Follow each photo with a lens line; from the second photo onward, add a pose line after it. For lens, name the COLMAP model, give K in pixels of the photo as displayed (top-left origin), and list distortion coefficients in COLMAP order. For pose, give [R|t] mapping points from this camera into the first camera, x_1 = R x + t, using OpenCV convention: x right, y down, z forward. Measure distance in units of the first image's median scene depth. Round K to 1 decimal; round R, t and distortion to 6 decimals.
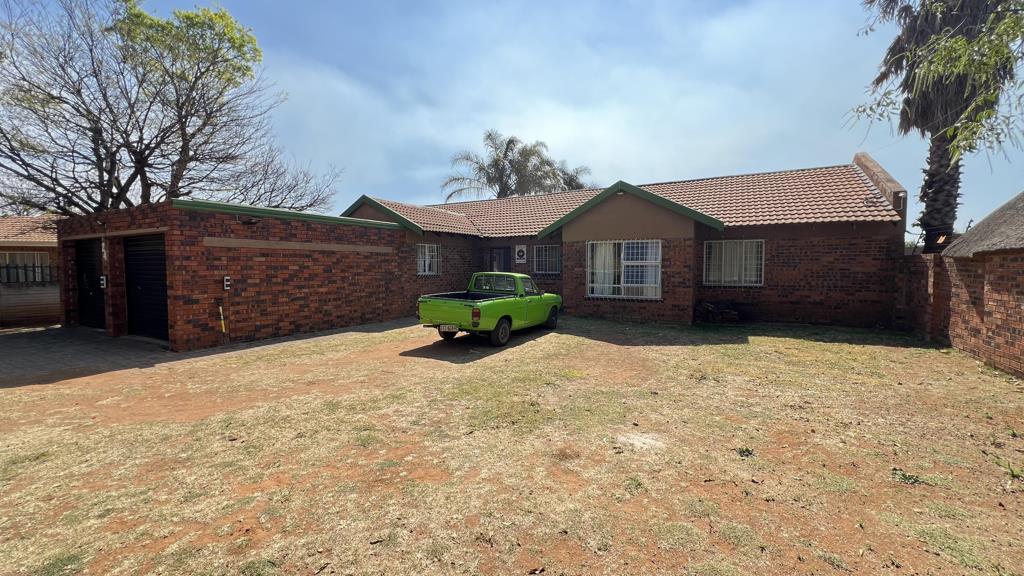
lens RADIAL K [[408.4, 0, 504.3], [0, 408.4, 285.7], [0, 0, 1]] dist [0.000836, -0.000004]
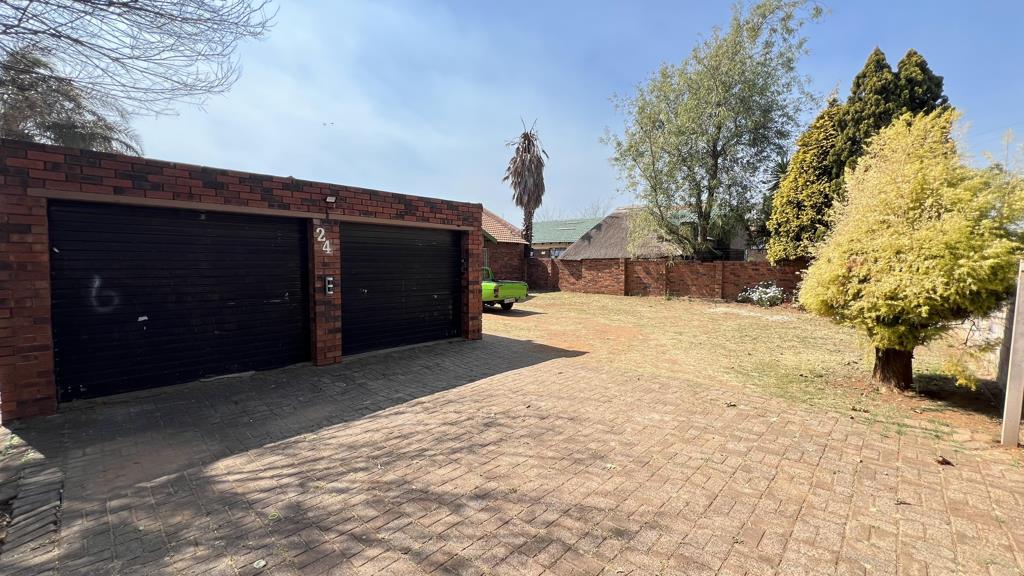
lens RADIAL K [[408.4, 0, 504.3], [0, 408.4, 285.7], [0, 0, 1]] dist [0.000836, -0.000004]
pose [[0.258892, -0.054761, 0.964353, -1.562096], [0.034197, 0.998285, 0.047507, -0.031299], [-0.965301, 0.020679, 0.260321, 0.535365]]
